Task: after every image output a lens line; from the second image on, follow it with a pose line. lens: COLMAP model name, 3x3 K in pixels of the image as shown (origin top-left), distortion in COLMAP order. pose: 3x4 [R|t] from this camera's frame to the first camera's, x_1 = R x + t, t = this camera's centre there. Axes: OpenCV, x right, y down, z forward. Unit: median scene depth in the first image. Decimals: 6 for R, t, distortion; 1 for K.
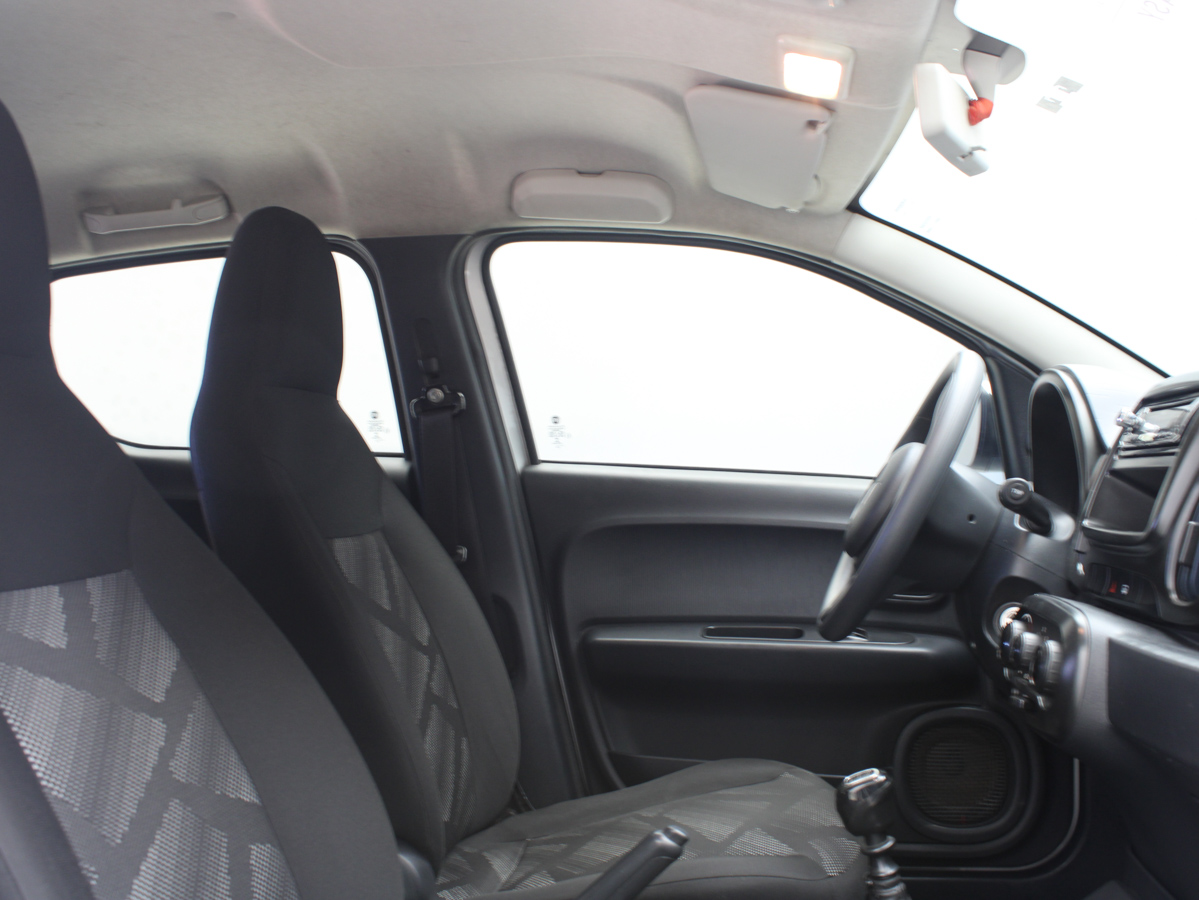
lens RADIAL K [[1232.2, 0, 599.5], [0, 1232.2, 450.0], [0, 0, 1]] dist [-0.157709, 0.182479]
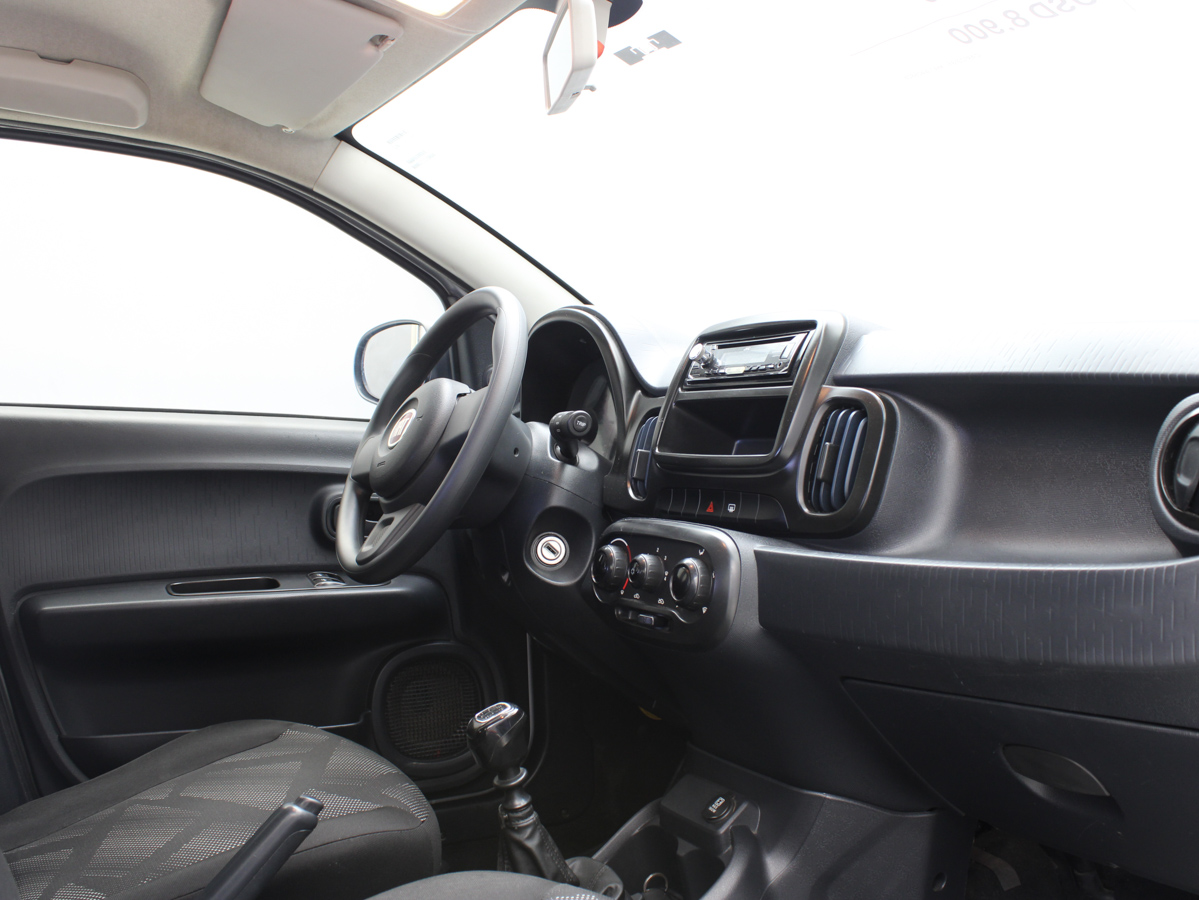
lens RADIAL K [[1232.2, 0, 599.5], [0, 1232.2, 450.0], [0, 0, 1]] dist [-0.157709, 0.182479]
pose [[0.803933, -0.023700, 0.594247, -0.209062], [0.000718, 0.999244, 0.038881, 0.012168], [-0.594719, -0.030831, 0.803342, 0.108516]]
